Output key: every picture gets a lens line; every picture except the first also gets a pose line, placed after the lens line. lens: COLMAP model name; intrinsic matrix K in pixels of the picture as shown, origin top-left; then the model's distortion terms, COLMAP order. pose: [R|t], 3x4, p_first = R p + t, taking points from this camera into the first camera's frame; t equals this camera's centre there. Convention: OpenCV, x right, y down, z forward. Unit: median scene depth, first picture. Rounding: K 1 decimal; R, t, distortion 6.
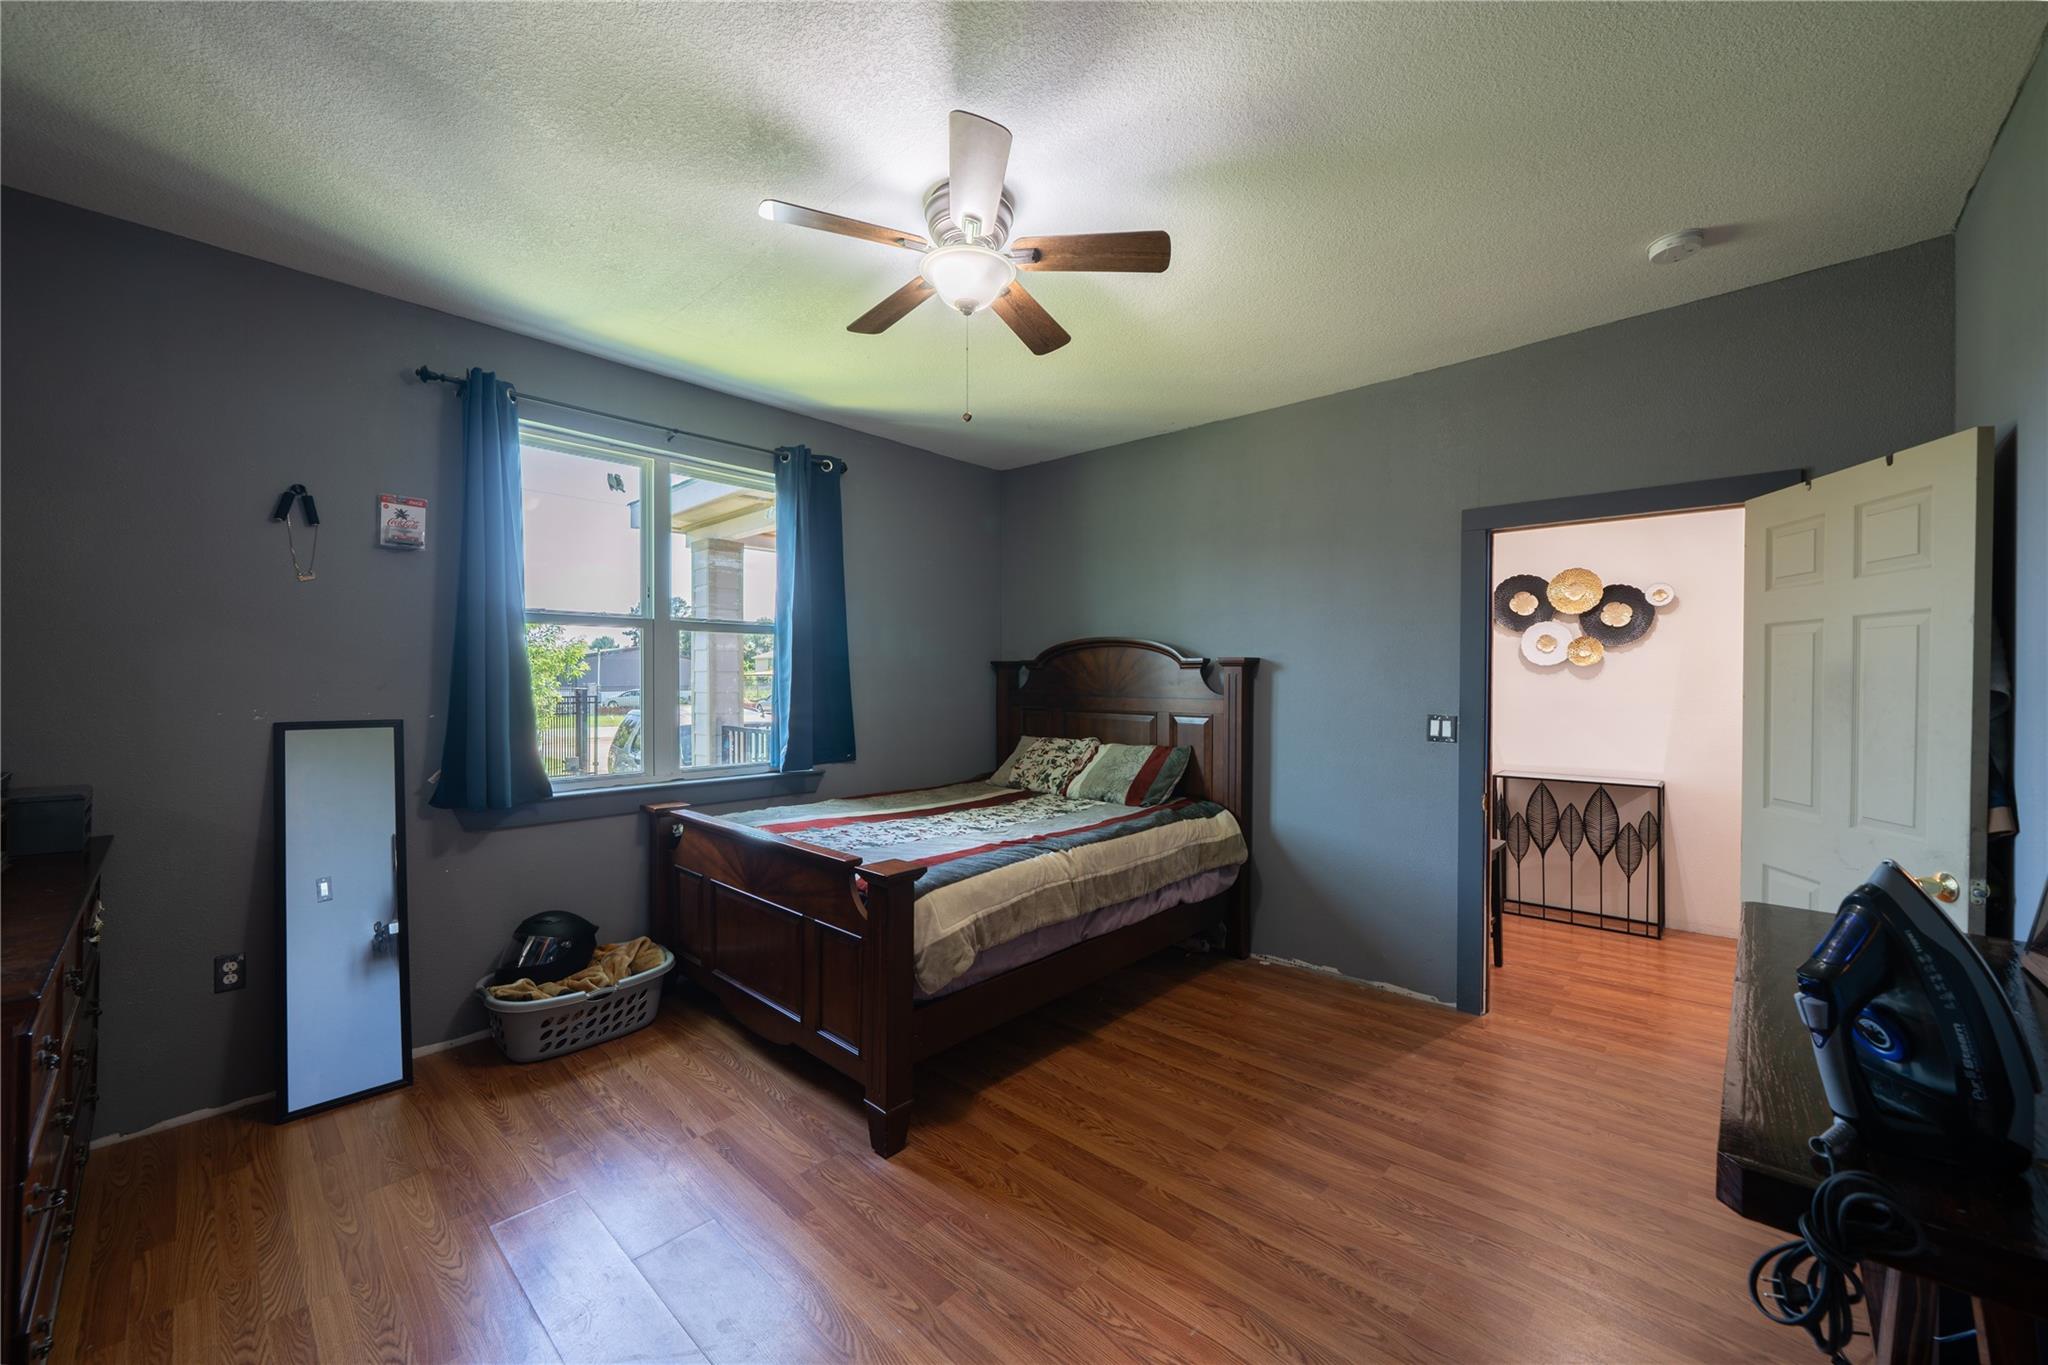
lens RADIAL K [[784.3, 0, 1018.5], [0, 784.3, 683.2], [0, 0, 1]] dist [-0.000061, 0.000055]
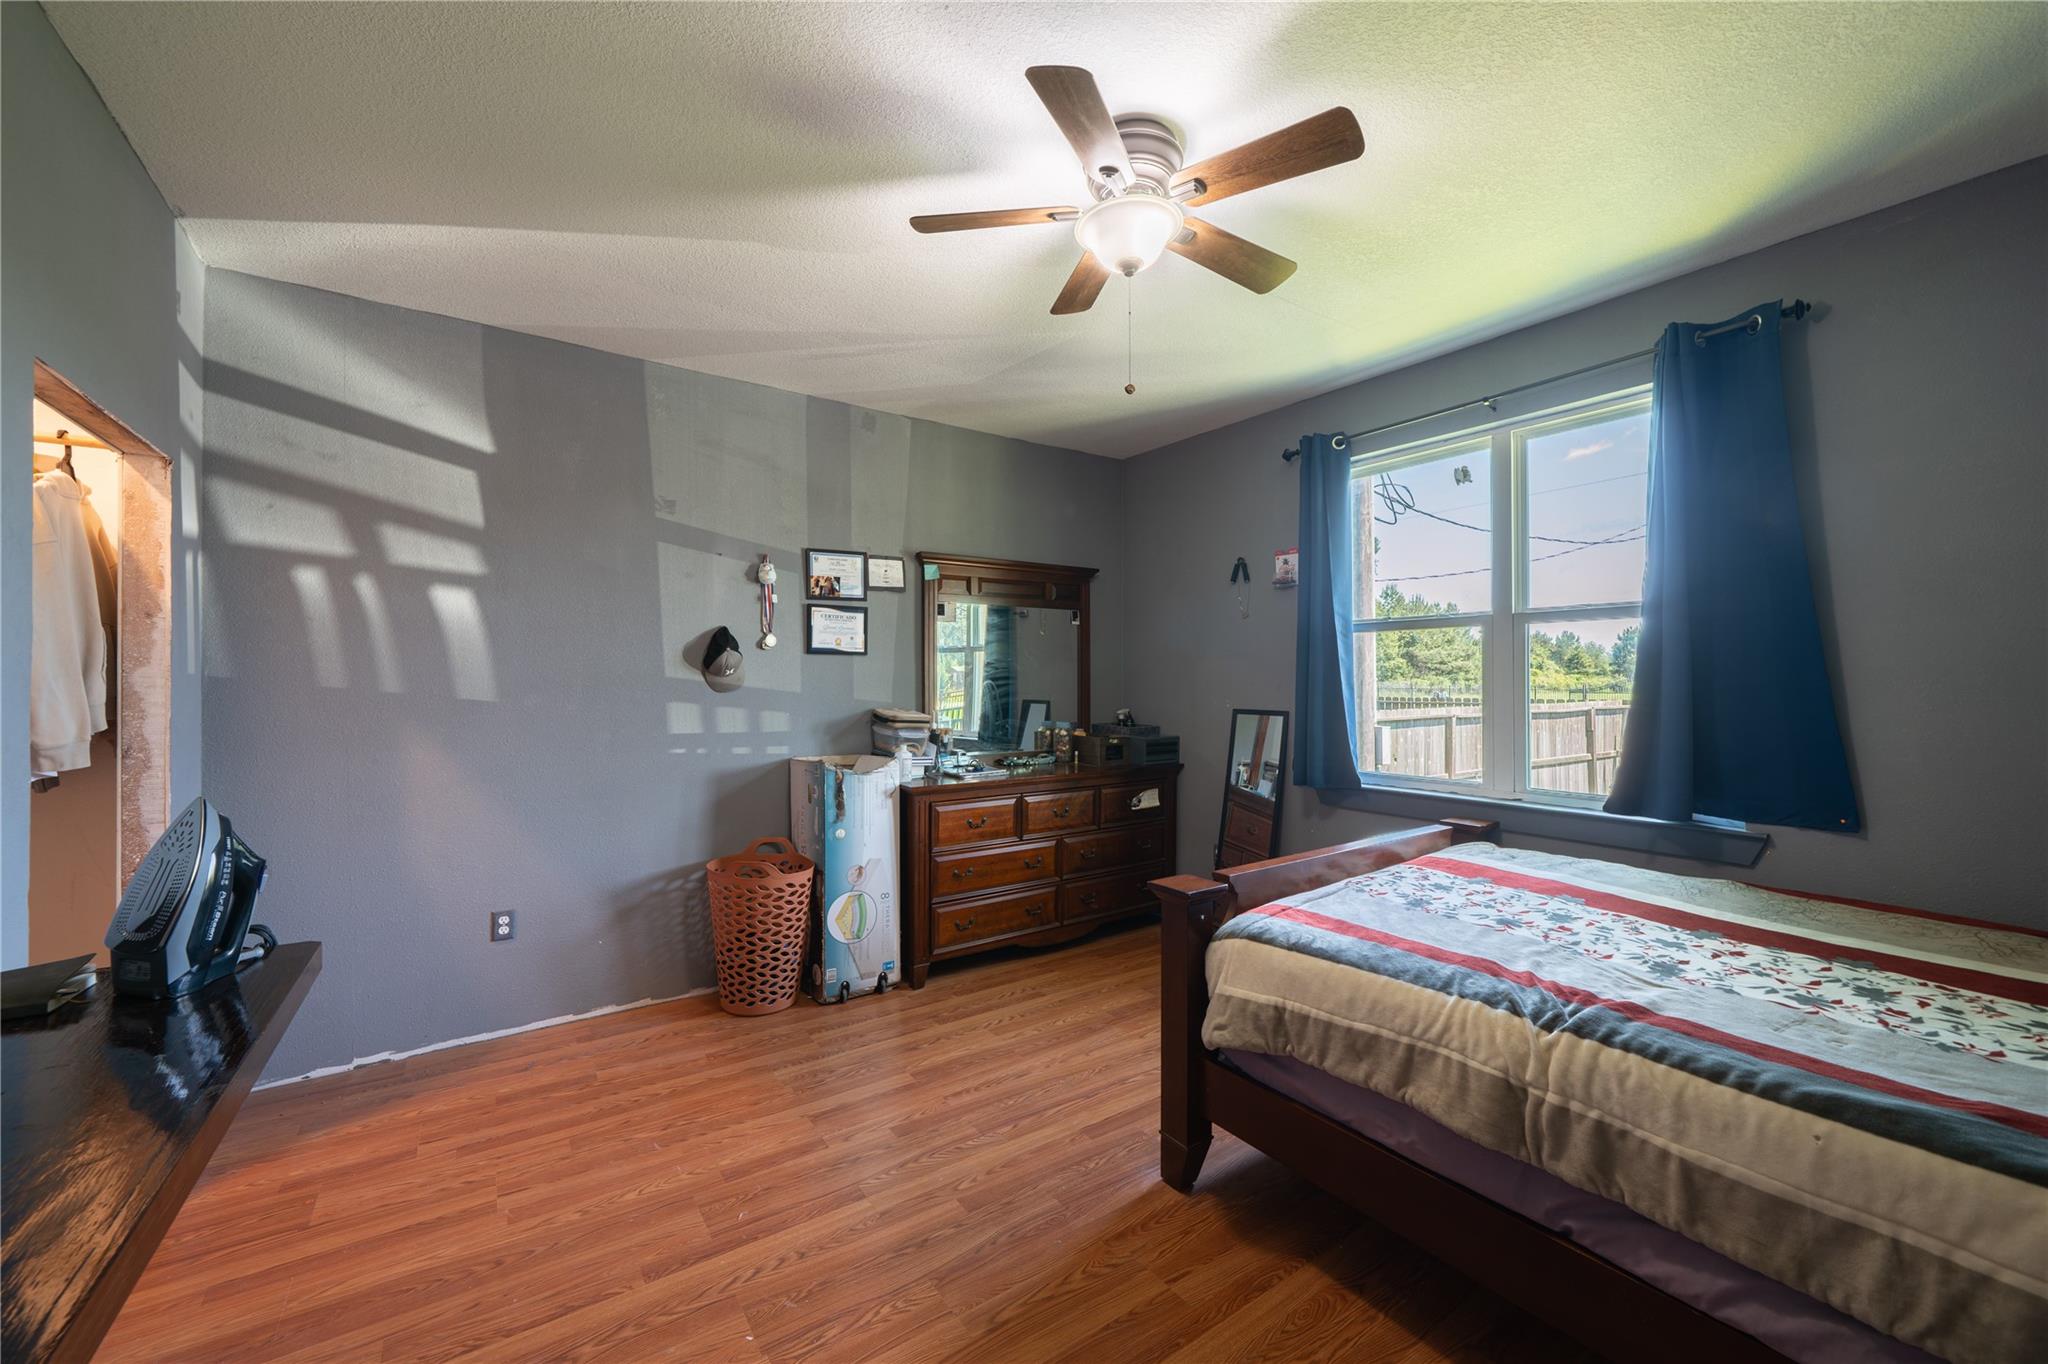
lens RADIAL K [[784.3, 0, 1017.4], [0, 784.3, 681.6], [0, 0, 1]] dist [-0.000061, 0.000055]
pose [[-0.211030, -0.001694, -0.977478, 0.656004], [-0.007518, 0.999972, -0.000110, -0.001638], [0.977451, 0.007326, -0.211037, 0.832330]]
